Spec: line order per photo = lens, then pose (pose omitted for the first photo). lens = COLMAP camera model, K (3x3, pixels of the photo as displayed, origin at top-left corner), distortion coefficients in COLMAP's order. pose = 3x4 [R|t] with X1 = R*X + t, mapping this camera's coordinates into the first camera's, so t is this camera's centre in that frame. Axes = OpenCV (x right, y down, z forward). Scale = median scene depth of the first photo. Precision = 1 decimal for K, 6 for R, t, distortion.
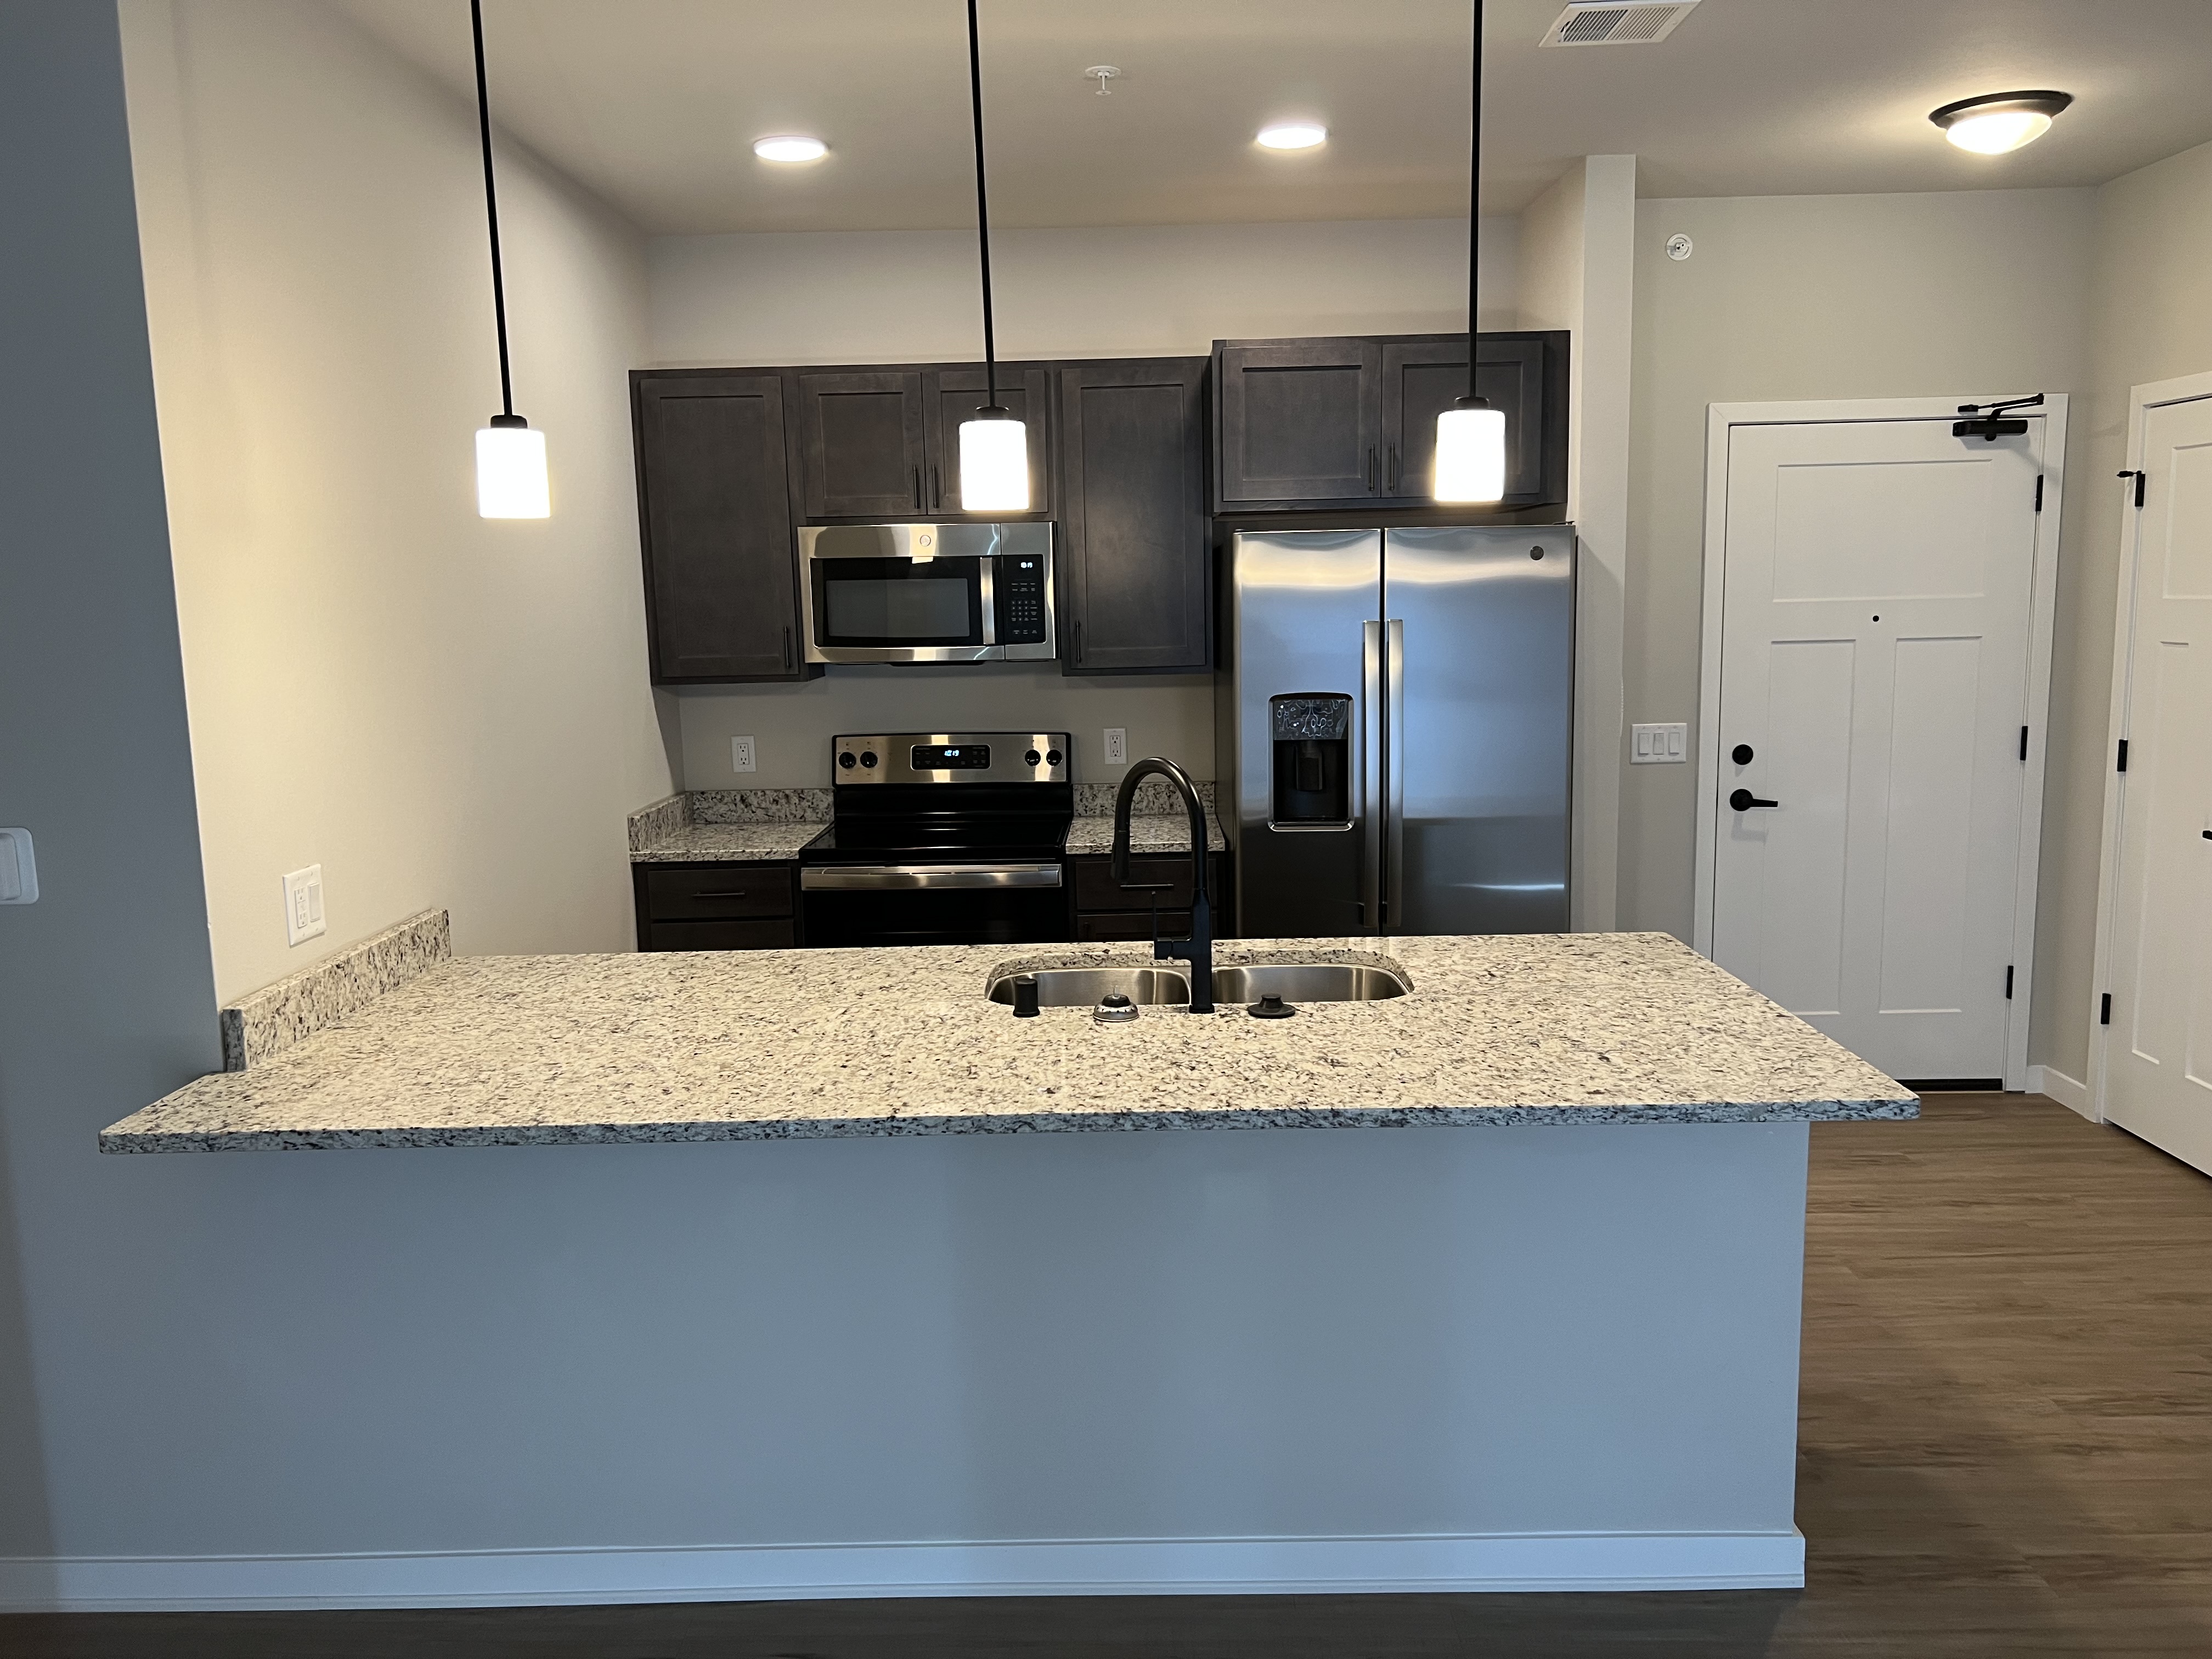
lens RADIAL K [[1650.2, 0, 1097.0], [0, 1650.2, 830.7], [0, 0, 1]] dist [-0.007303, -0.010072]
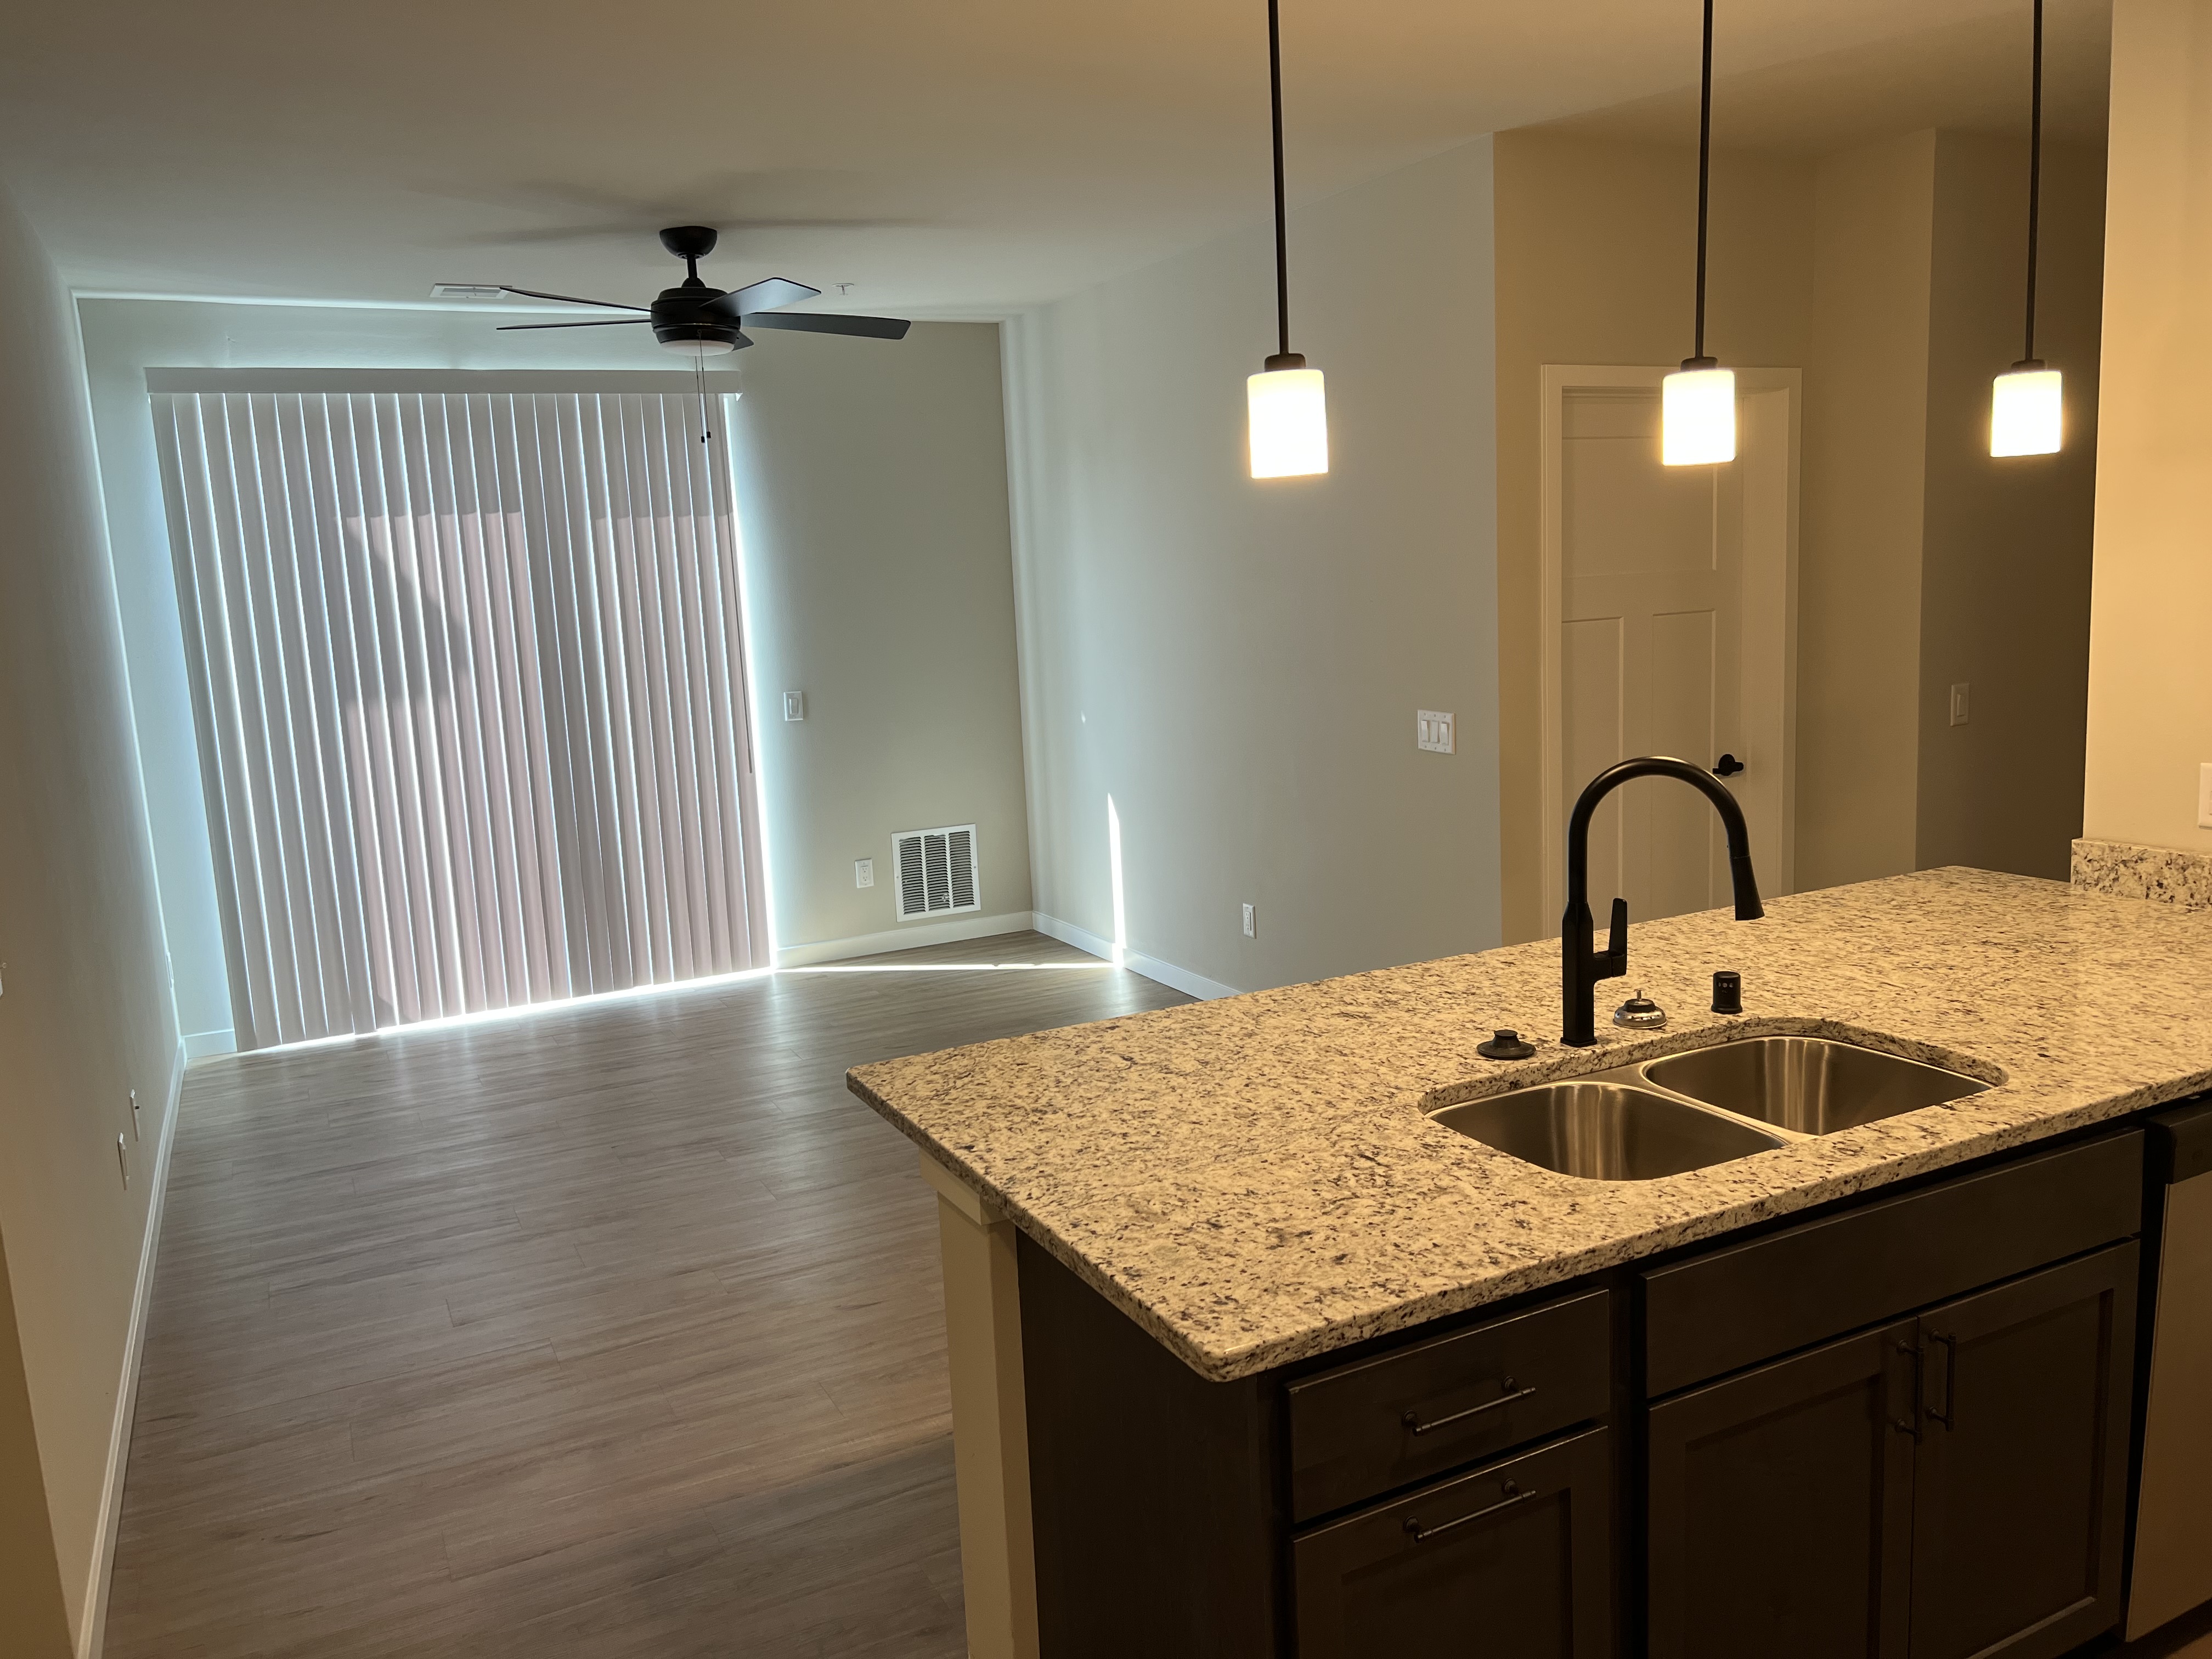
lens RADIAL K [[1650.2, 0, 1104.2], [0, 1650.2, 829.0], [0, 0, 1]] dist [-0.007303, -0.010072]
pose [[-0.880364, 0.142091, -0.452514, 0.742579], [0.002190, 0.955279, 0.295699, -0.289063], [0.474293, 0.259332, -0.841304, 1.771533]]
